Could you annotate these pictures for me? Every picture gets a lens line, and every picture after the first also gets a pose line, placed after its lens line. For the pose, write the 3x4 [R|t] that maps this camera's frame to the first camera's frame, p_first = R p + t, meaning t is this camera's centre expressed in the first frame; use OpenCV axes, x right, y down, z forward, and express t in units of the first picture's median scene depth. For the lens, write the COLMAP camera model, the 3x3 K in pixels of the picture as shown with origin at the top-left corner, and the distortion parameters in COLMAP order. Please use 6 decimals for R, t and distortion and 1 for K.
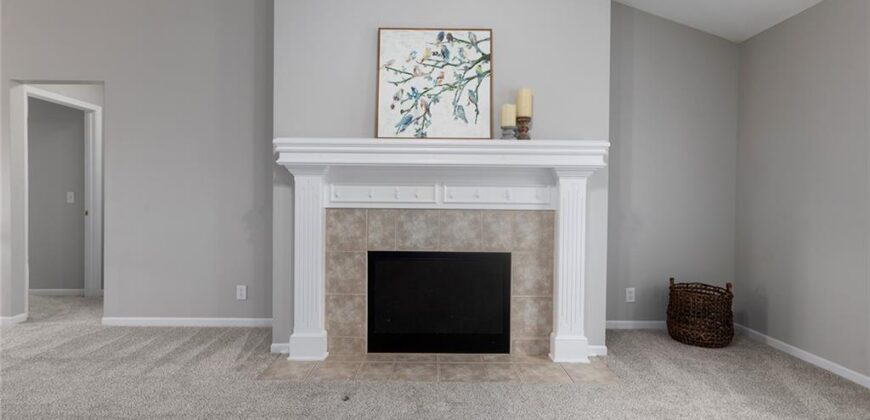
lens RADIAL K [[420.4, 0, 433.5], [0, 420.4, 202.3], [0, 0, 1]] dist [-0.003797, 0.000356]
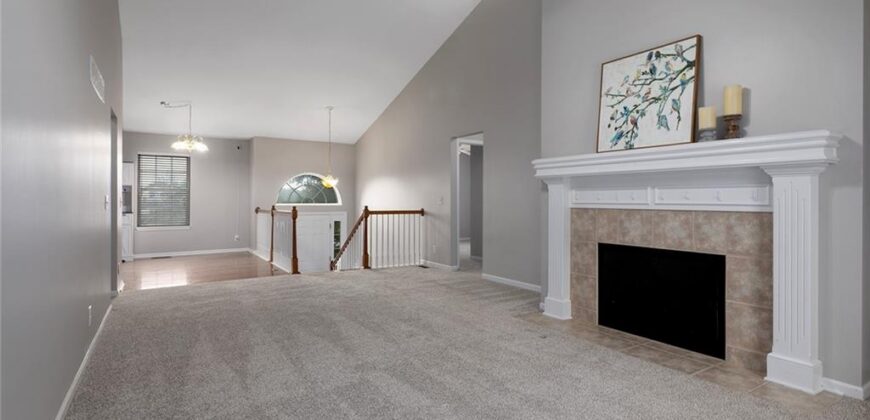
lens RADIAL K [[420.4, 0, 433.5], [0, 420.4, 202.3], [0, 0, 1]] dist [-0.003797, 0.000356]
pose [[0.547124, -0.002919, -0.837046, 0.641446], [-0.006730, 0.999946, -0.007886, 0.009092], [0.837024, 0.009948, 0.547075, -0.097330]]
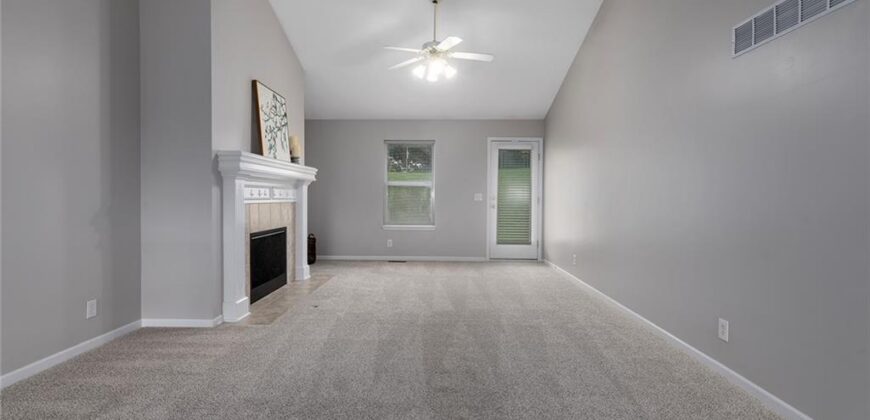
lens RADIAL K [[420.4, 0, 433.5], [0, 420.4, 202.3], [0, 0, 1]] dist [-0.003797, 0.000356]
pose [[0.009013, -0.021928, 0.999719, -1.611230], [0.009248, 0.999719, 0.021844, -0.014967], [-0.999917, 0.009048, 0.009214, 0.373078]]
